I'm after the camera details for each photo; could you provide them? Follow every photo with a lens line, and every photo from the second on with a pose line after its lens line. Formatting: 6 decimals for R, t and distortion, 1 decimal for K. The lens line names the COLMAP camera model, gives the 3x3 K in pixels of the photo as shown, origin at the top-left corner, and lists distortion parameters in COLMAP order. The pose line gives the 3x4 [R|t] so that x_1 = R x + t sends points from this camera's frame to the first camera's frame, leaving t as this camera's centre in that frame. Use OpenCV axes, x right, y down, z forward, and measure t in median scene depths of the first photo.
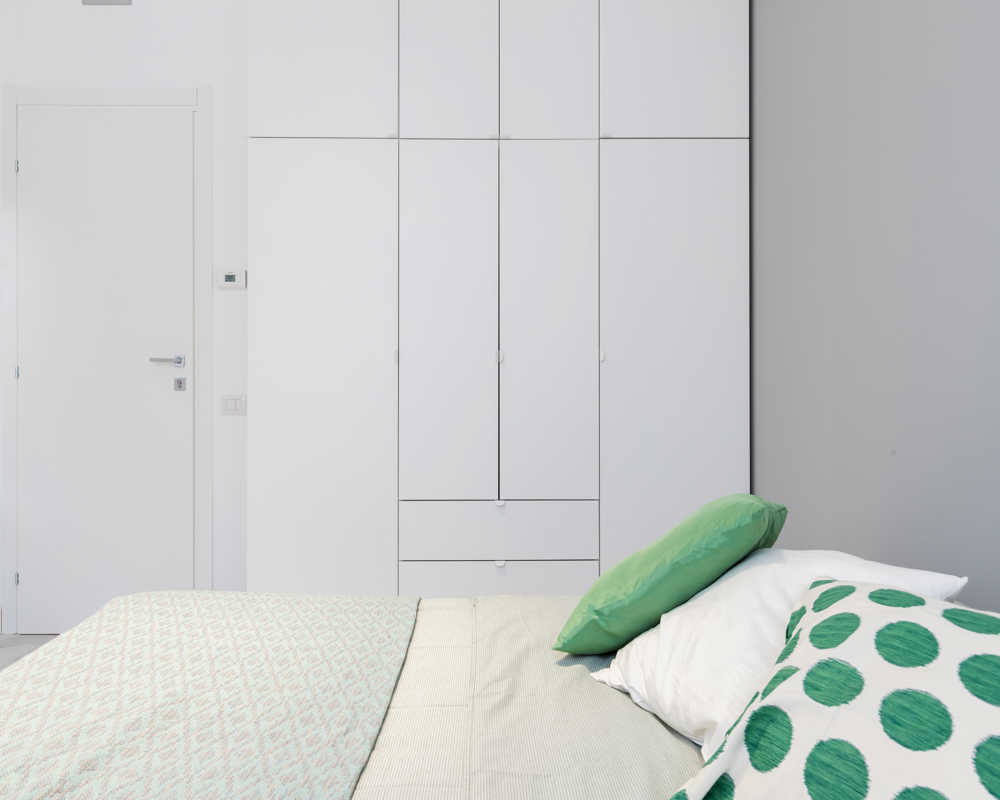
lens RADIAL K [[643.5, 0, 500.0], [0, 643.5, 400.0], [0, 0, 1]] dist [0.007285, -0.003192]
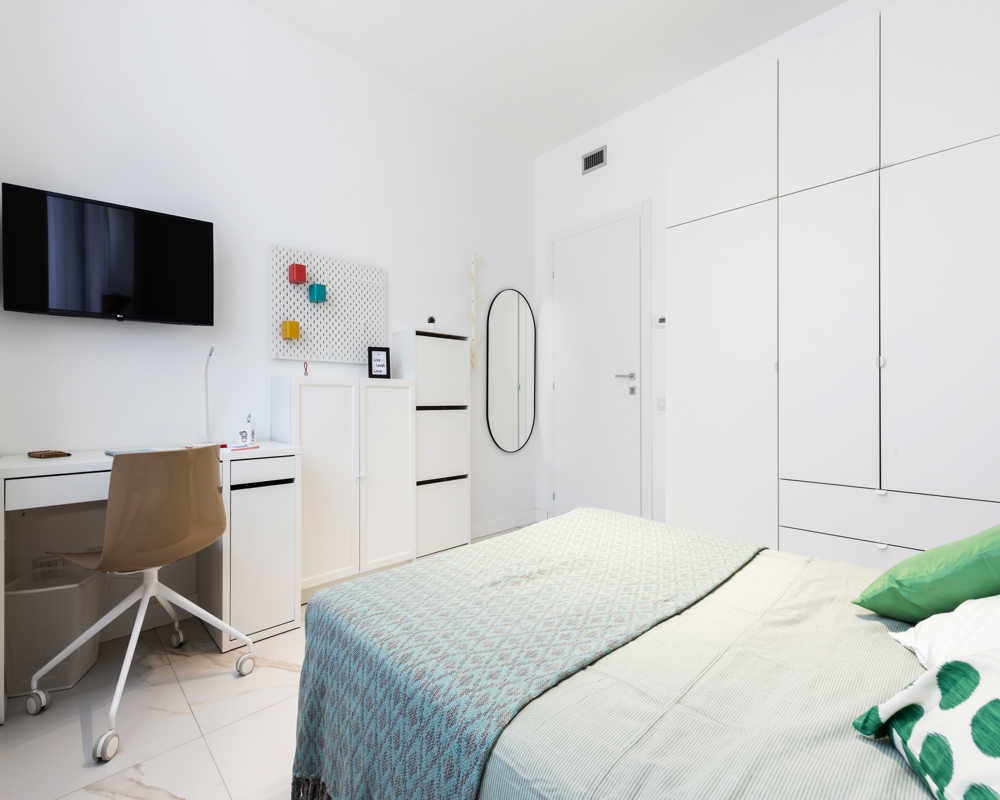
lens RADIAL K [[538.1, 0, 500.0], [0, 538.1, 400.0], [0, 0, 1]] dist [-0.000875, -0.000826]
pose [[0.664902, 0.000319, -0.746931, 0.402495], [0.000234, 1.000000, 0.000636, -0.003035], [0.746931, -0.000597, 0.664901, -0.191445]]
